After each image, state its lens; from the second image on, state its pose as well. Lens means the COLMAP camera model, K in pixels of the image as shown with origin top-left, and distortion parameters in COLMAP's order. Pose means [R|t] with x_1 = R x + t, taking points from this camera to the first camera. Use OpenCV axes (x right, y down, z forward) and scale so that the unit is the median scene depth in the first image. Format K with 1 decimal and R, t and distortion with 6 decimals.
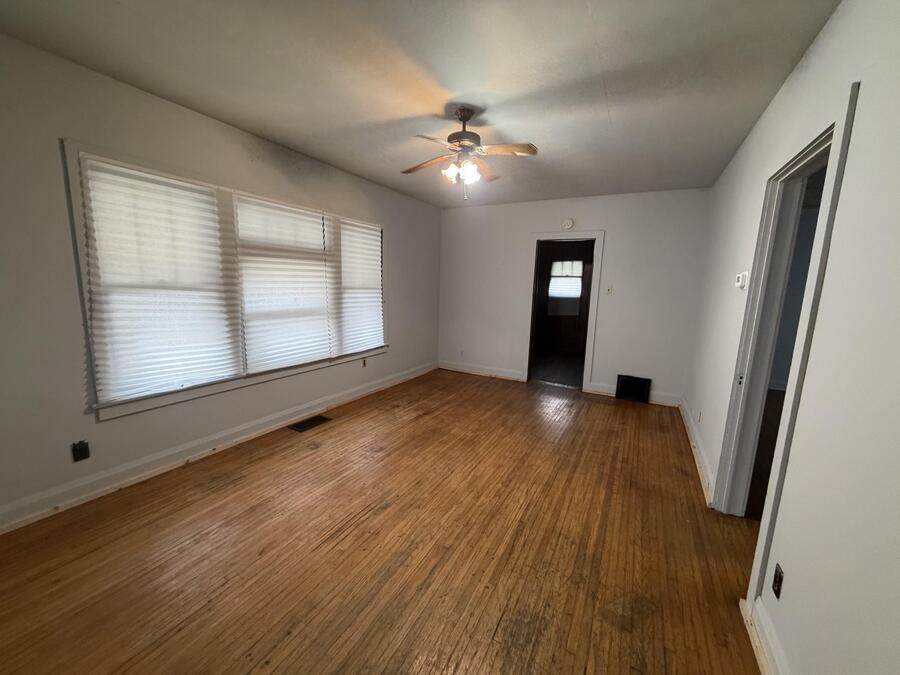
lens RADIAL K [[357.1, 0, 447.0], [0, 357.1, 339.8], [0, 0, 1]] dist [-0.000936, -0.000220]
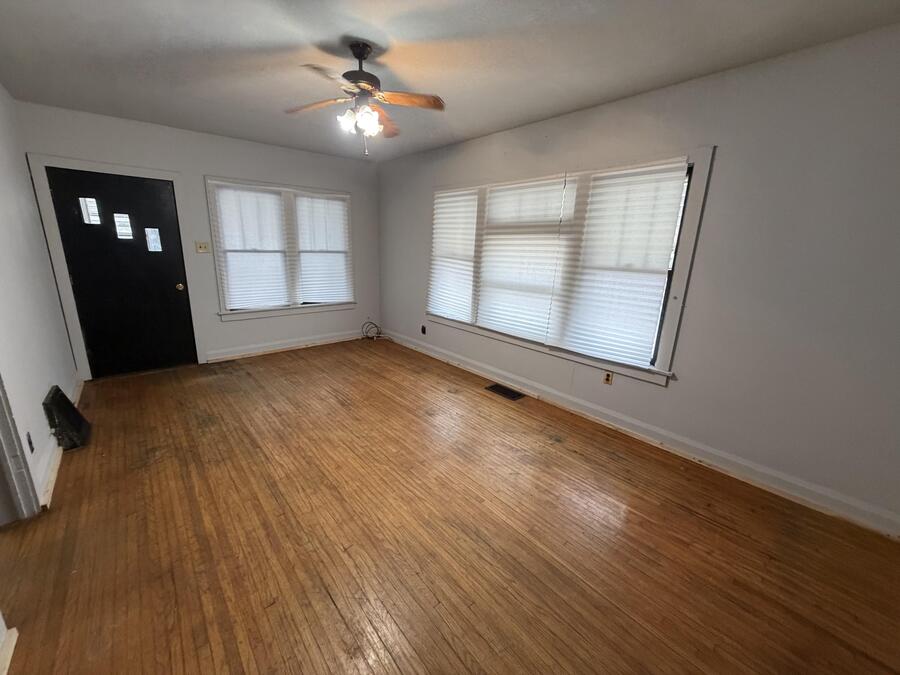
lens RADIAL K [[357.1, 0, 447.0], [0, 357.1, 339.8], [0, 0, 1]] dist [-0.000936, -0.000220]
pose [[-0.346770, 0.193351, -0.917805, 0.737092], [-0.191117, 0.943428, 0.270958, -0.197499], [0.918273, 0.269369, -0.290200, 1.326395]]
